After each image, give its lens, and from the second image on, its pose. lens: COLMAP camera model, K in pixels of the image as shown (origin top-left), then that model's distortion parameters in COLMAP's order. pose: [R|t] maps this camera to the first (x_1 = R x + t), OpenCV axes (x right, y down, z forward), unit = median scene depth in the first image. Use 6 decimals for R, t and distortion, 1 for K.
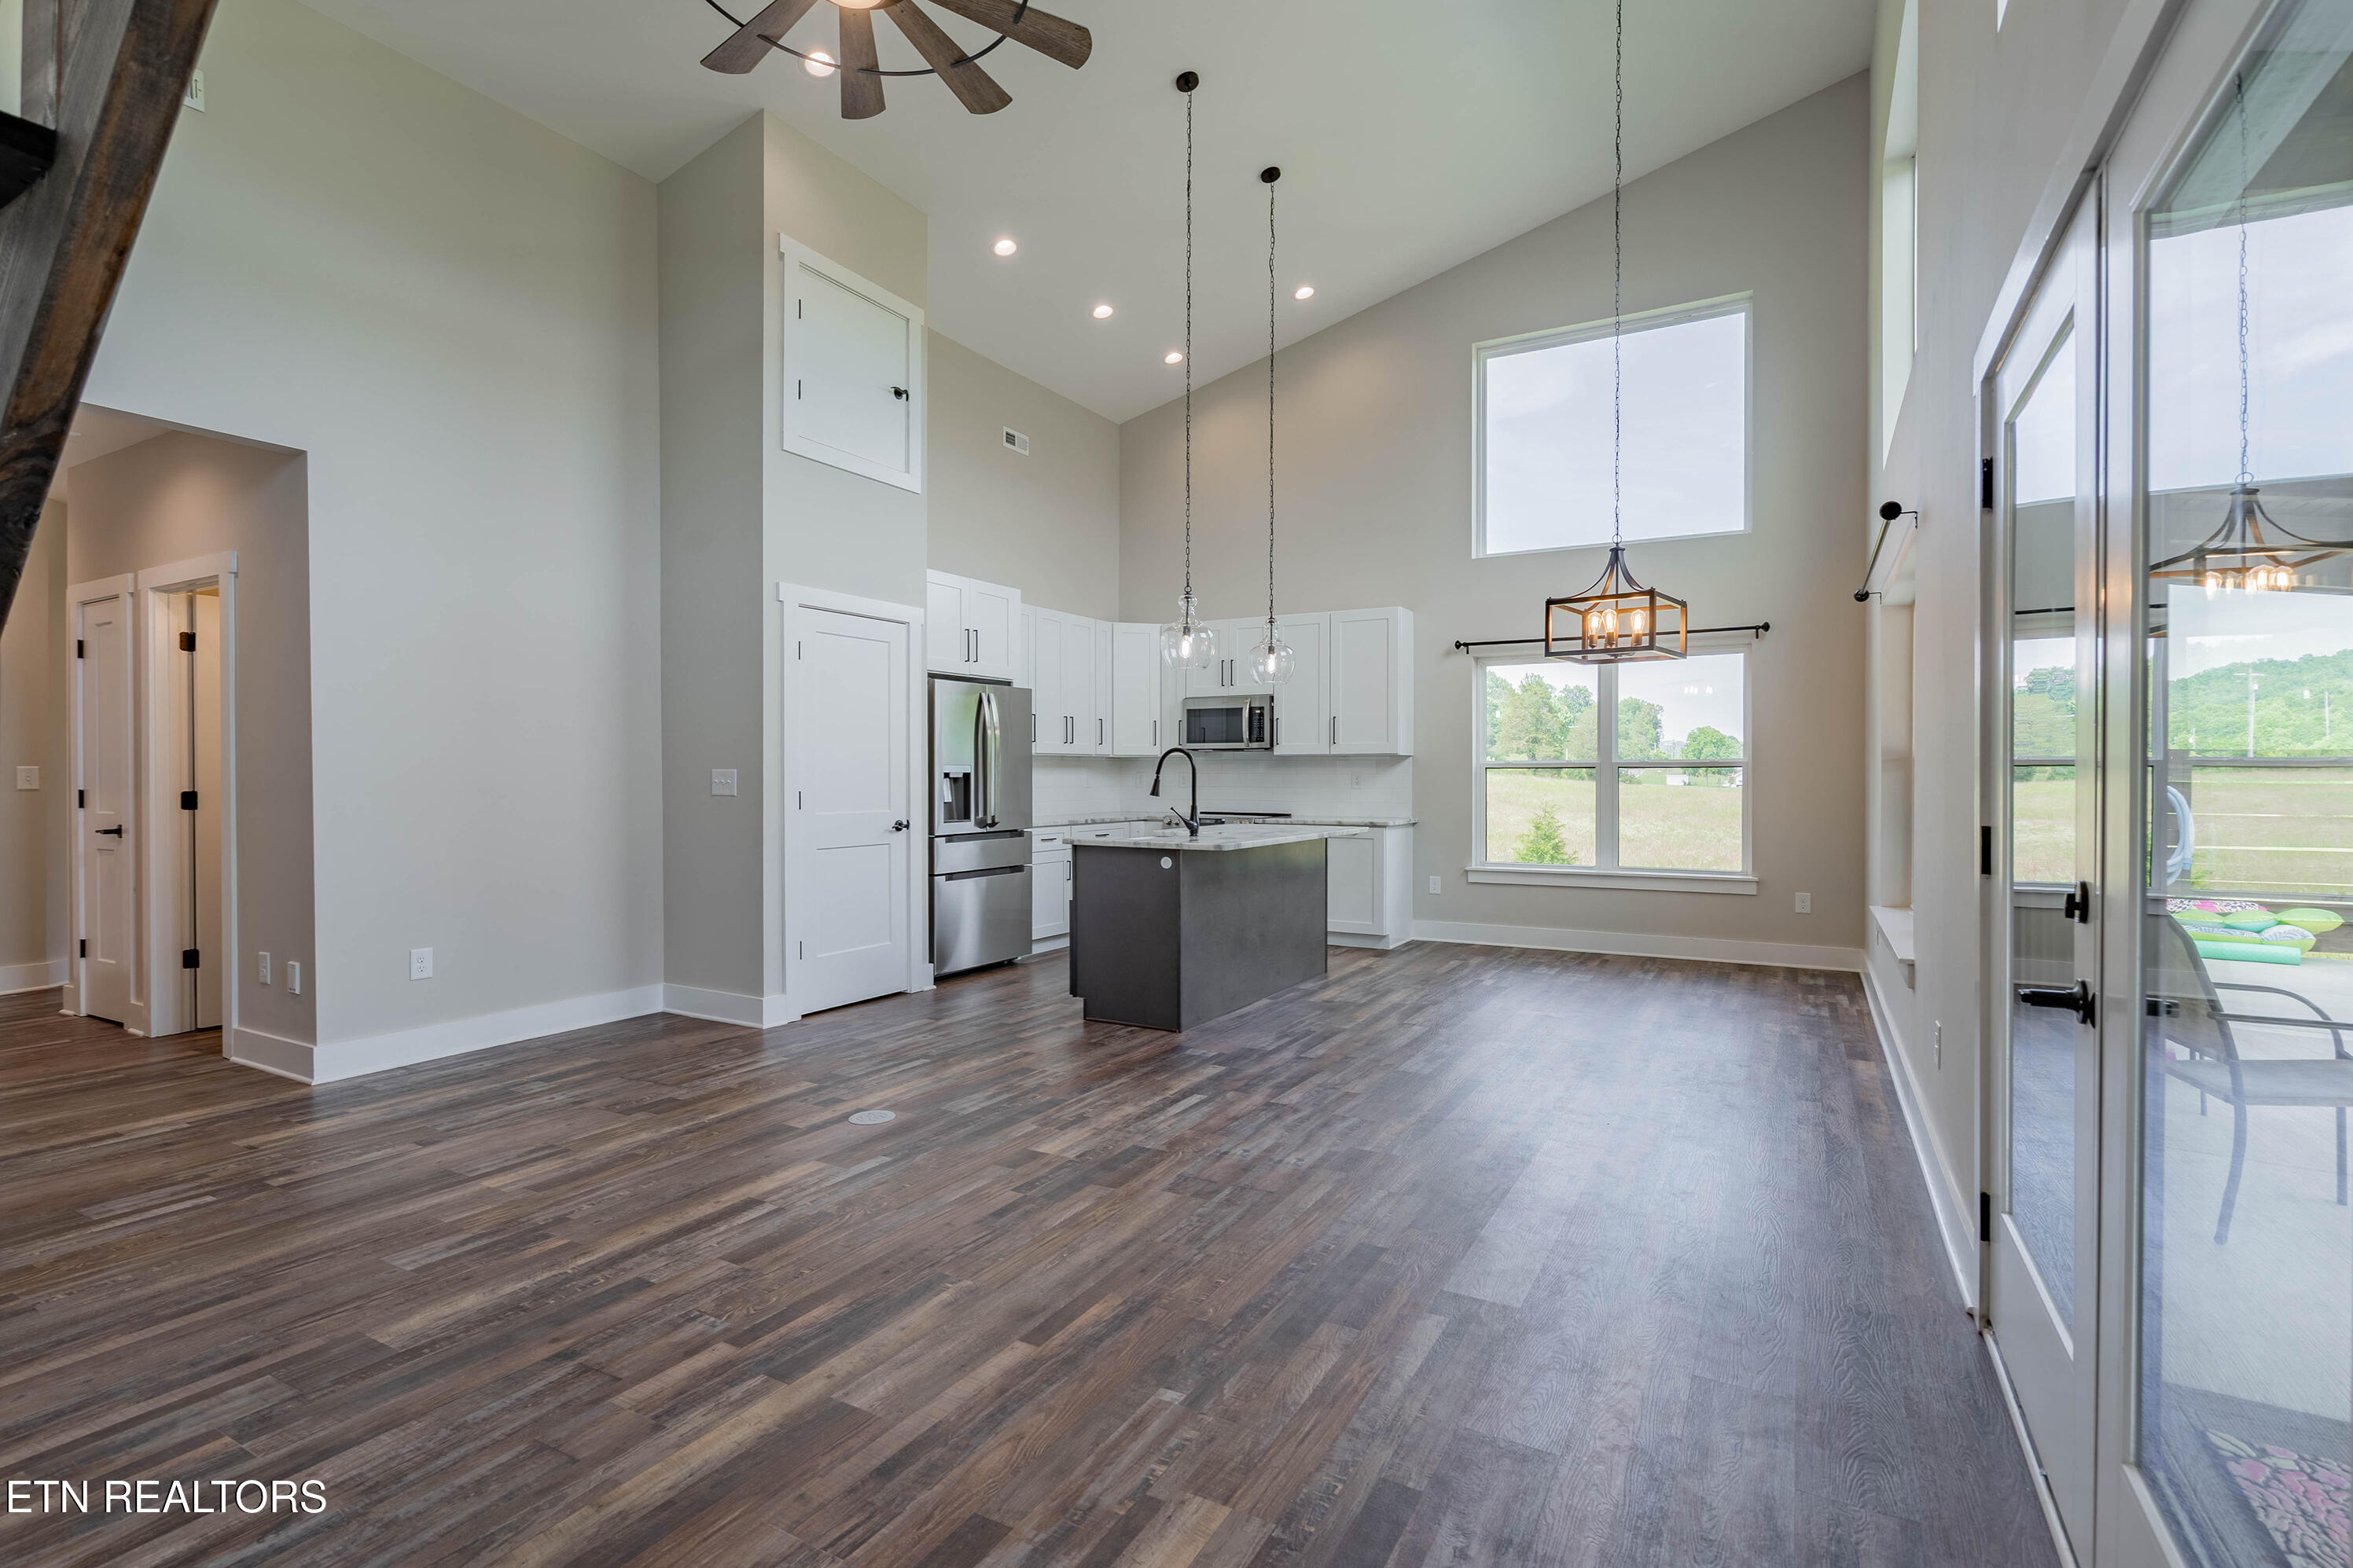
lens RADIAL K [[1088.8, 0, 1176.1], [0, 1088.8, 780.7], [0, 0, 1]] dist [0.003472, 0.000907]
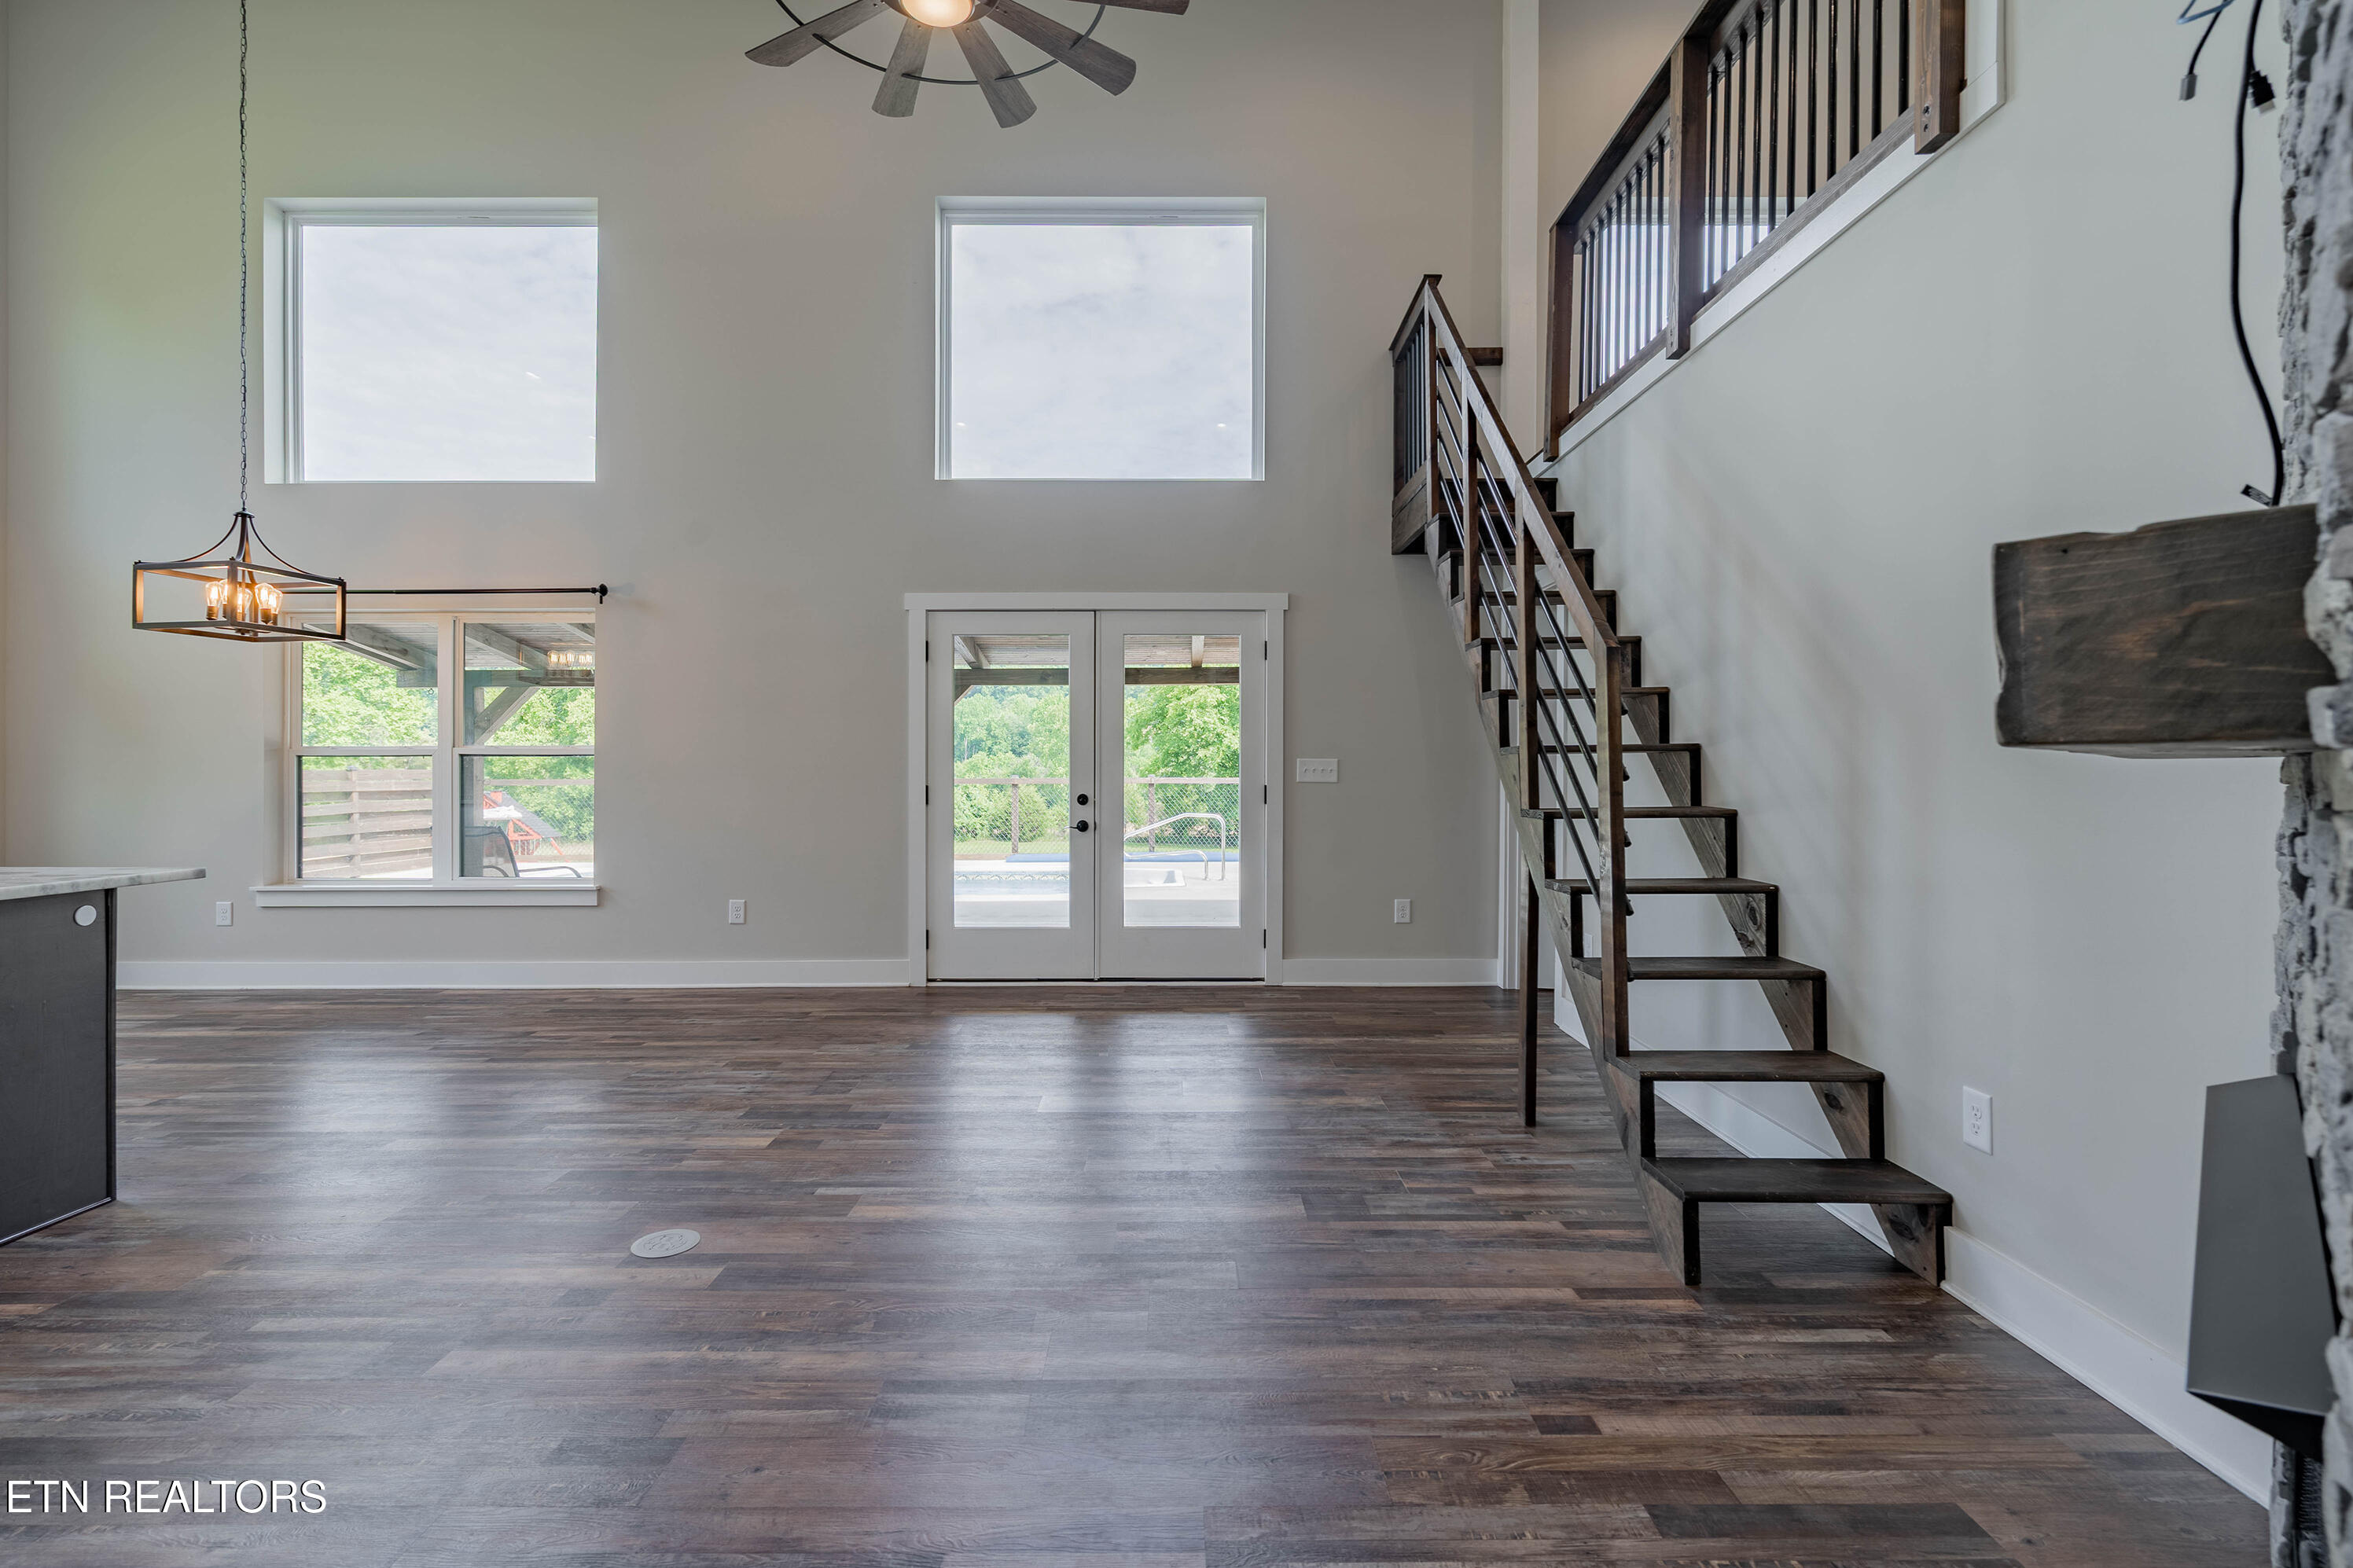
lens RADIAL K [[1088.8, 0, 1185.3], [0, 1088.8, 785.2], [0, 0, 1]] dist [0.003472, 0.000907]
pose [[-0.503954, -0.013550, 0.863624, -1.287728], [0.001587, 0.999861, 0.016614, -0.000362], [-0.863729, 0.009743, -0.503863, 1.291061]]
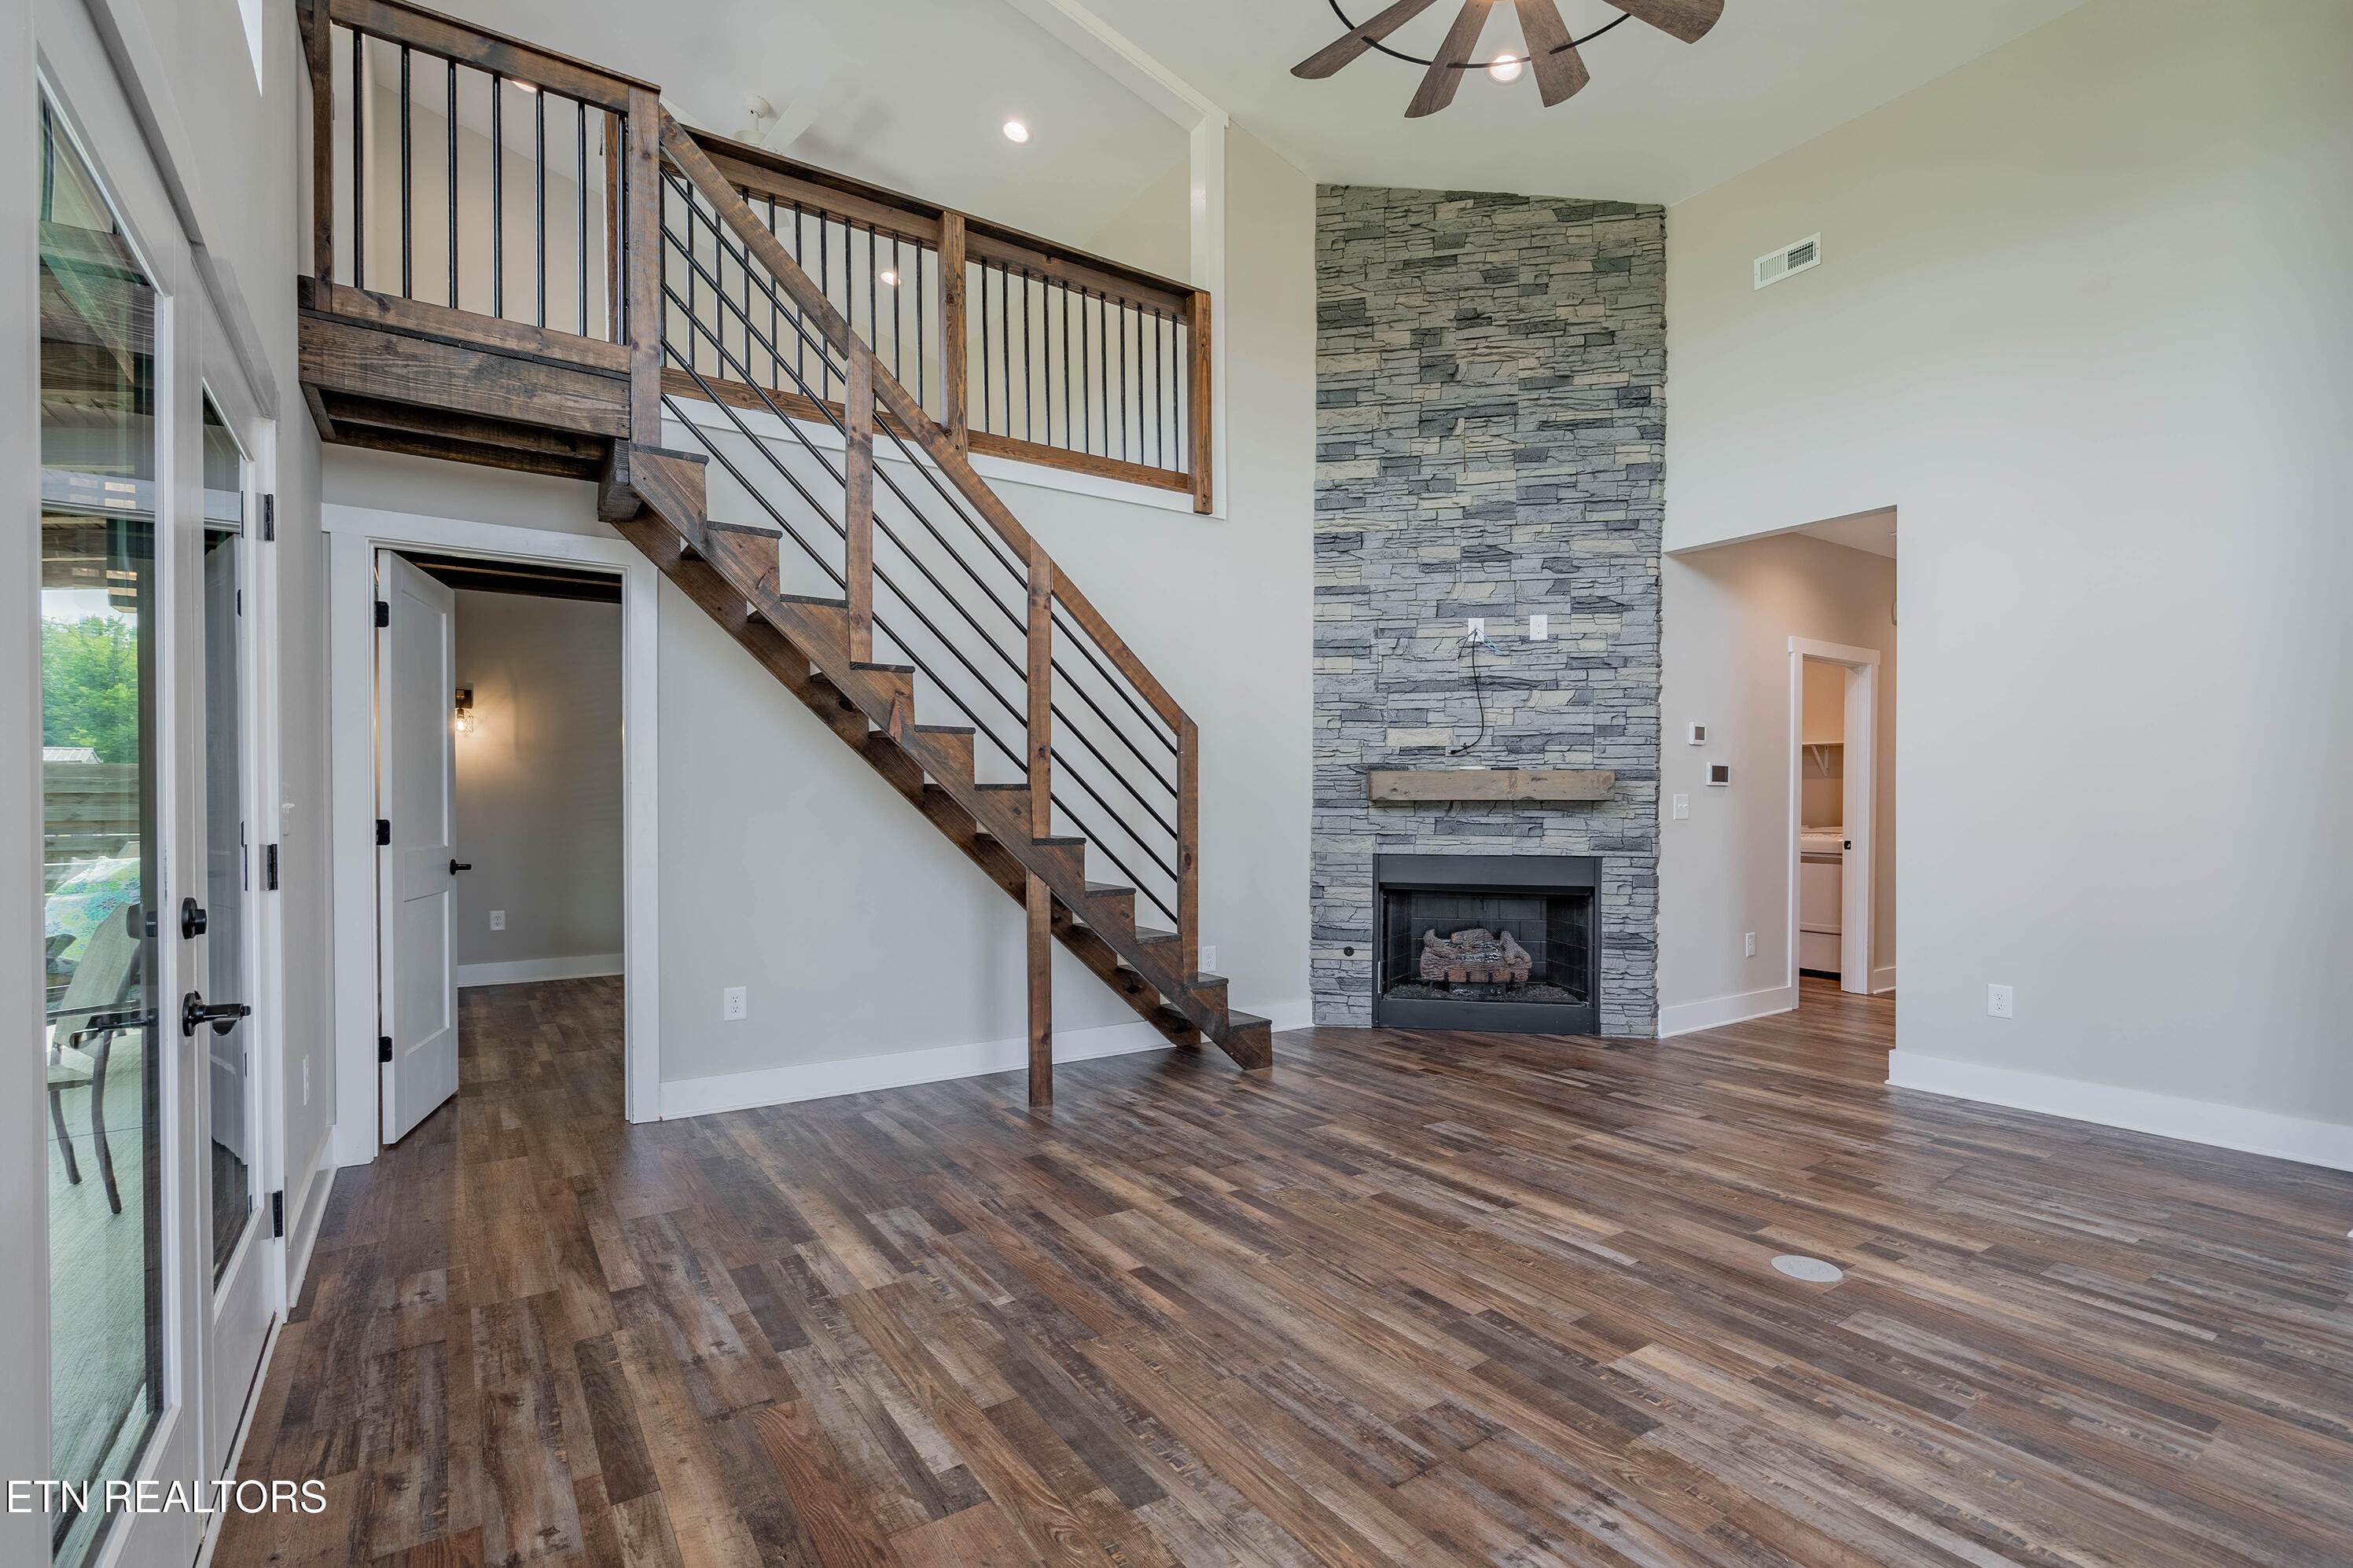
lens RADIAL K [[1088.8, 0, 1181.6], [0, 1088.8, 795.9], [0, 0, 1]] dist [0.003472, 0.000907]
pose [[-0.440683, -0.007959, -0.897628, 0.677460], [-0.002312, 0.999967, -0.007732, 0.001938], [0.897660, -0.001332, -0.440687, 1.150742]]
